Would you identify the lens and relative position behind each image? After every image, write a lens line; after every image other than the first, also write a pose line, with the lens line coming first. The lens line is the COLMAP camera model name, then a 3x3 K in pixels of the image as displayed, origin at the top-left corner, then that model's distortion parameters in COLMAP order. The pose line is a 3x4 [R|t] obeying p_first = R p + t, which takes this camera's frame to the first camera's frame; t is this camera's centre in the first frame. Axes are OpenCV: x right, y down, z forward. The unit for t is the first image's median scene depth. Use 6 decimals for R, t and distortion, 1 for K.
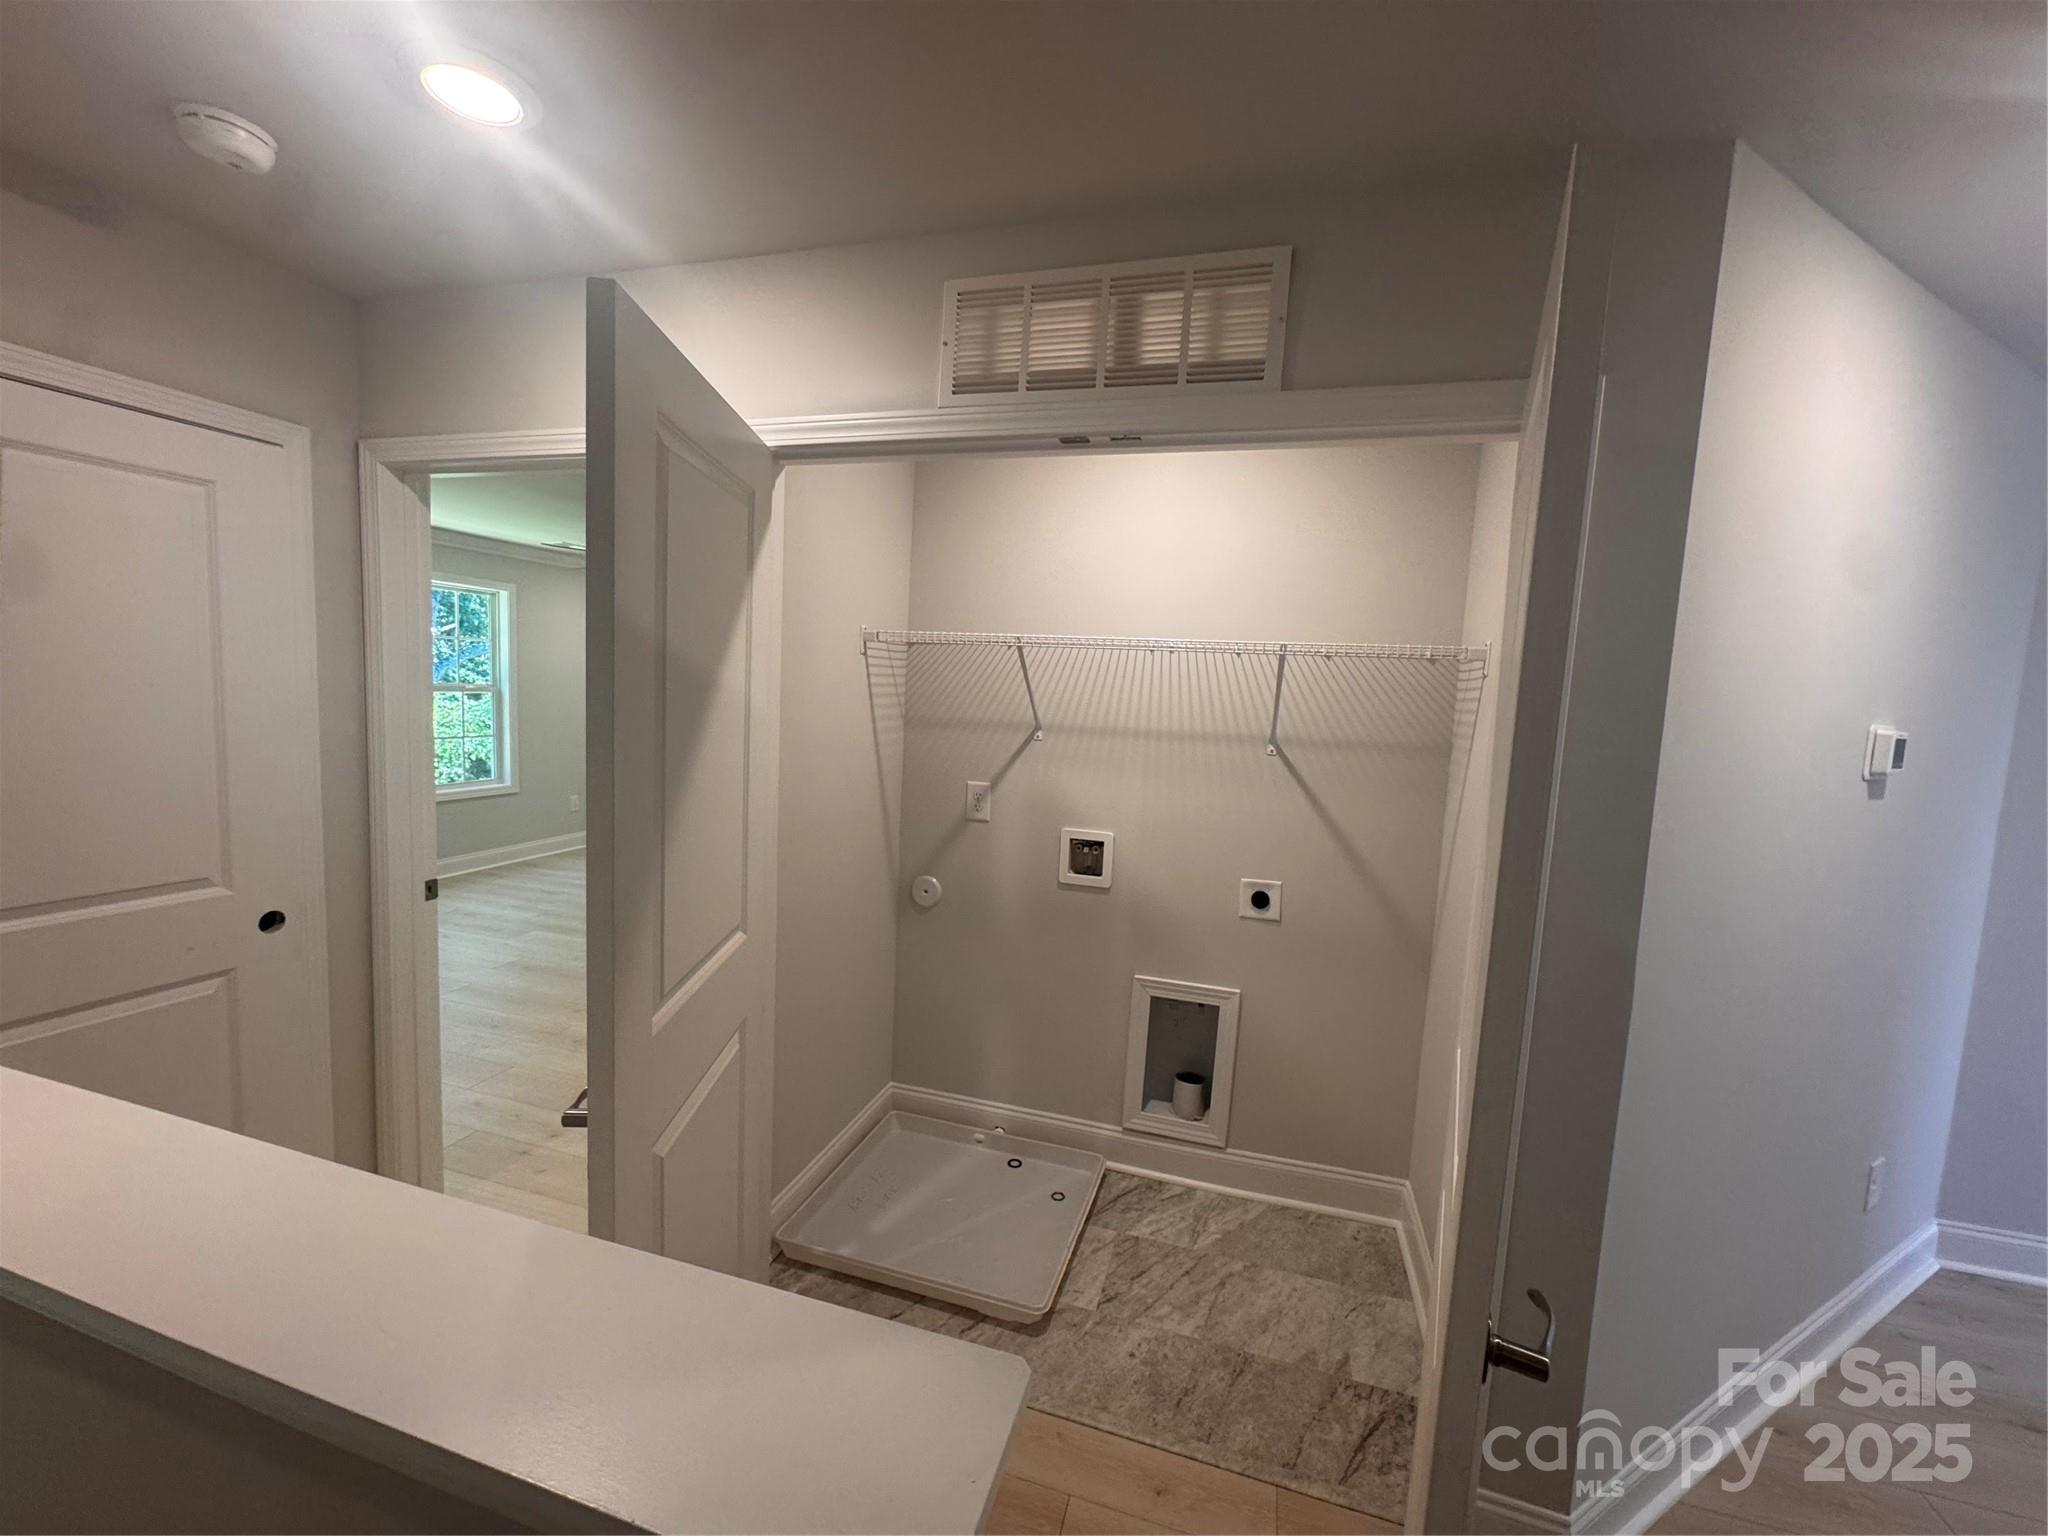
lens RADIAL K [[820.0, 0, 1014.7], [0, 820.0, 779.7], [0, 0, 1]] dist [-0.001937, 0.000308]
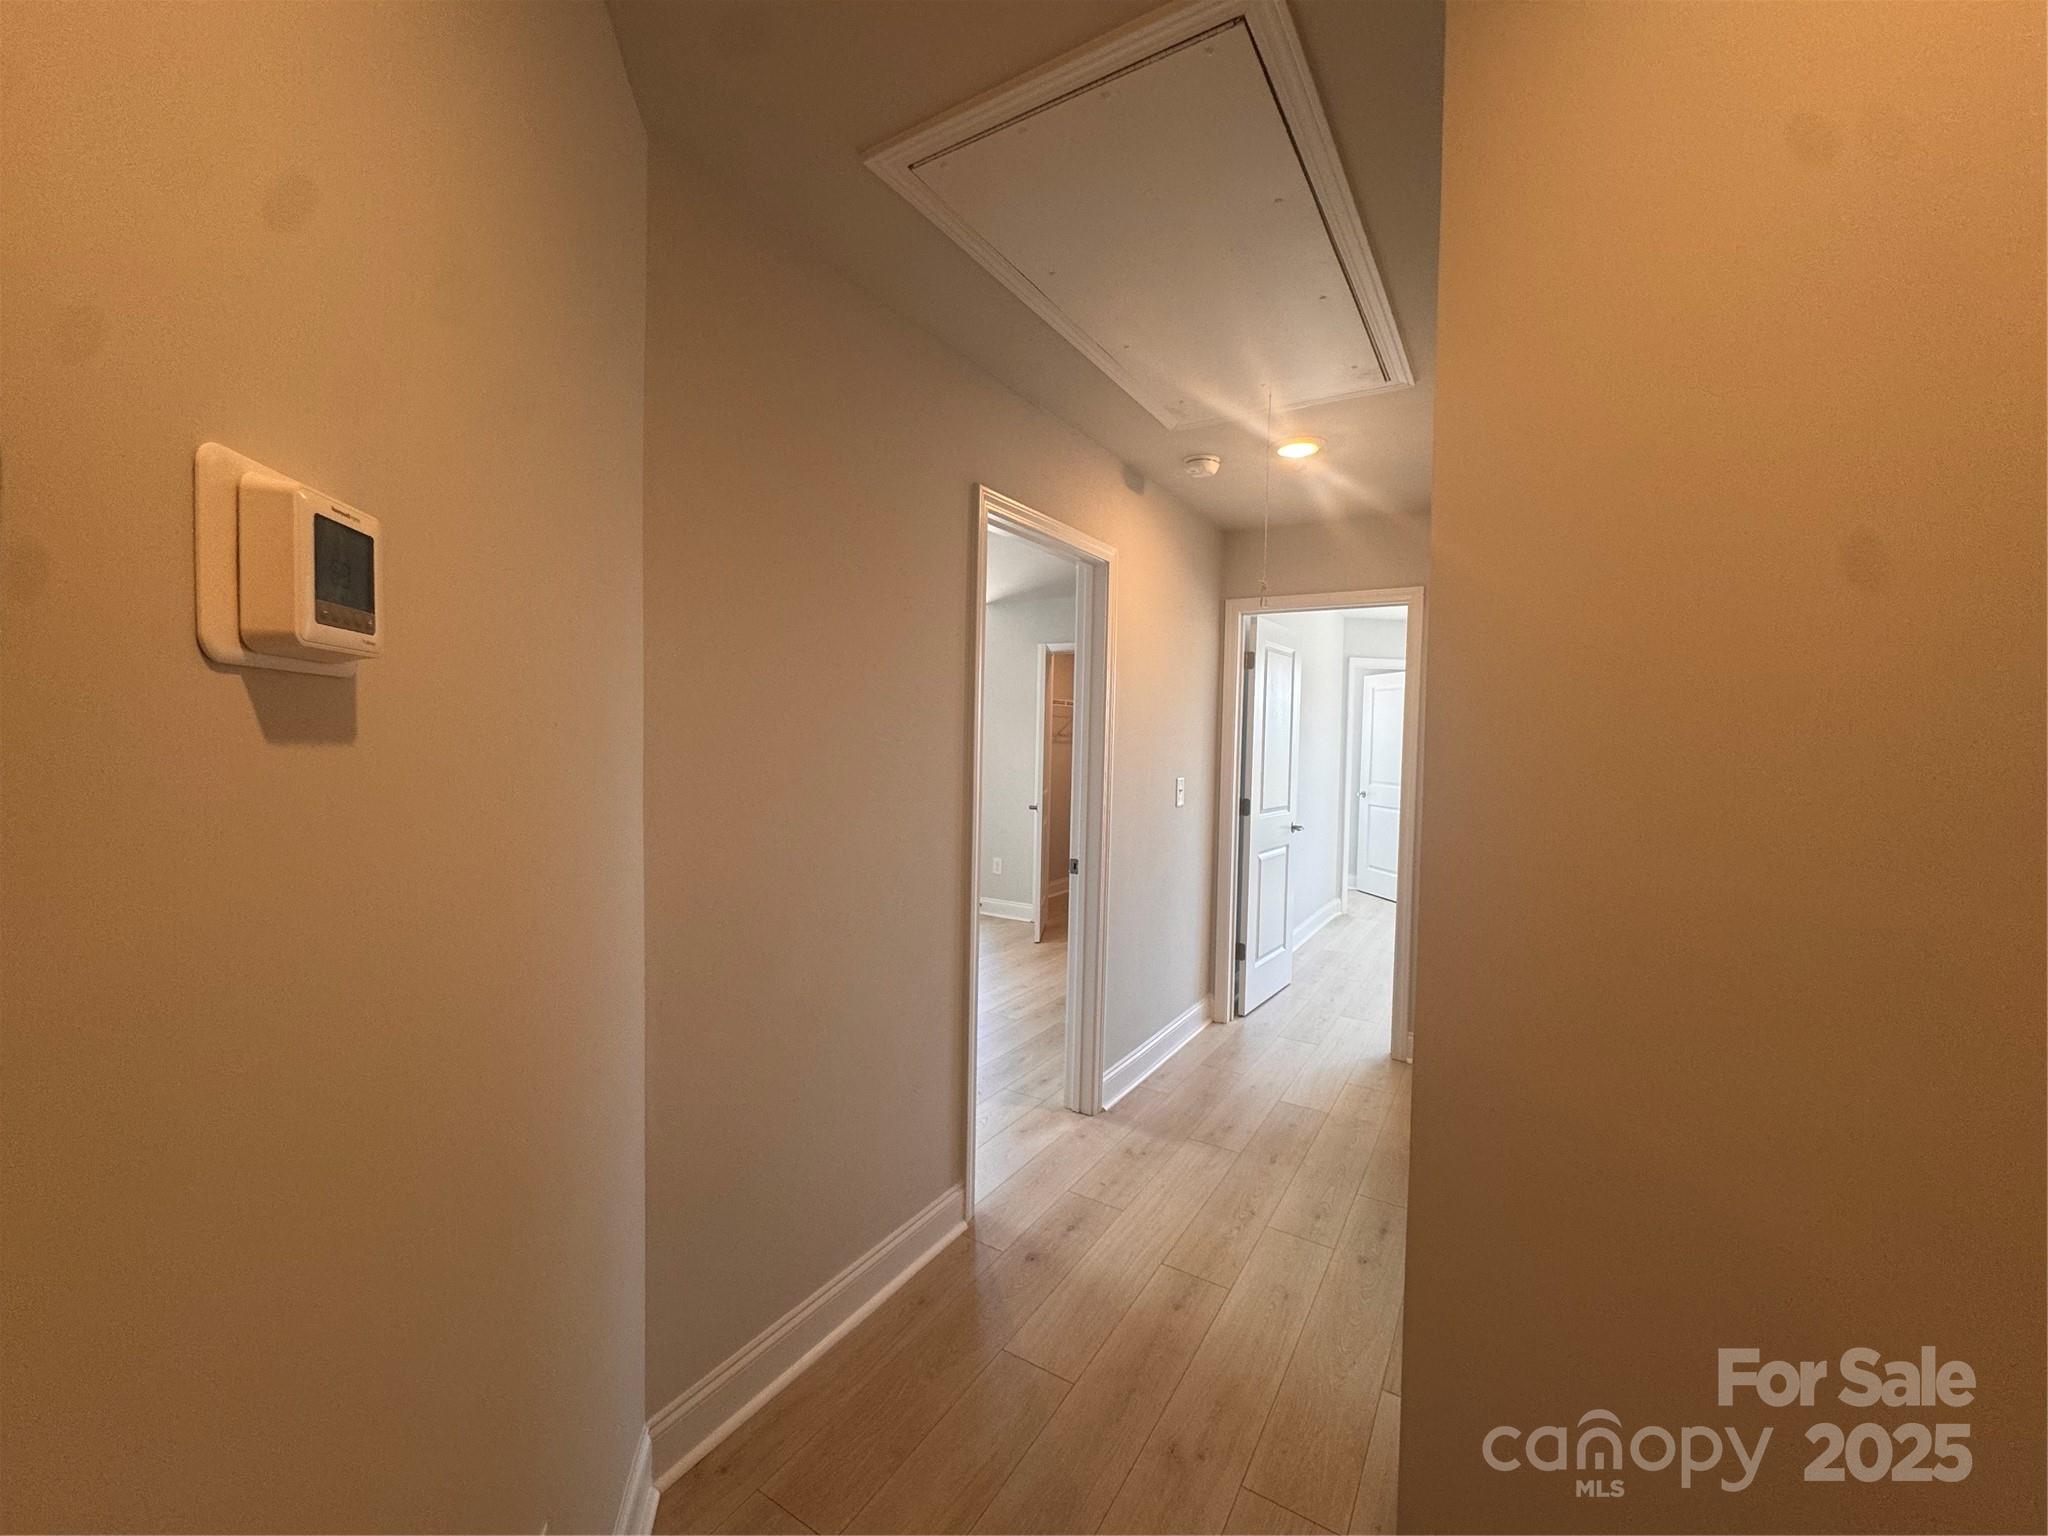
lens RADIAL K [[820.0, 0, 1027.2], [0, 820.0, 768.5], [0, 0, 1]] dist [-0.001937, 0.000308]
pose [[0.263570, -0.066810, 0.962324, 0.863476], [0.089552, 0.994985, 0.044550, 0.044112], [-0.960475, 0.074436, 0.268231, 0.697321]]
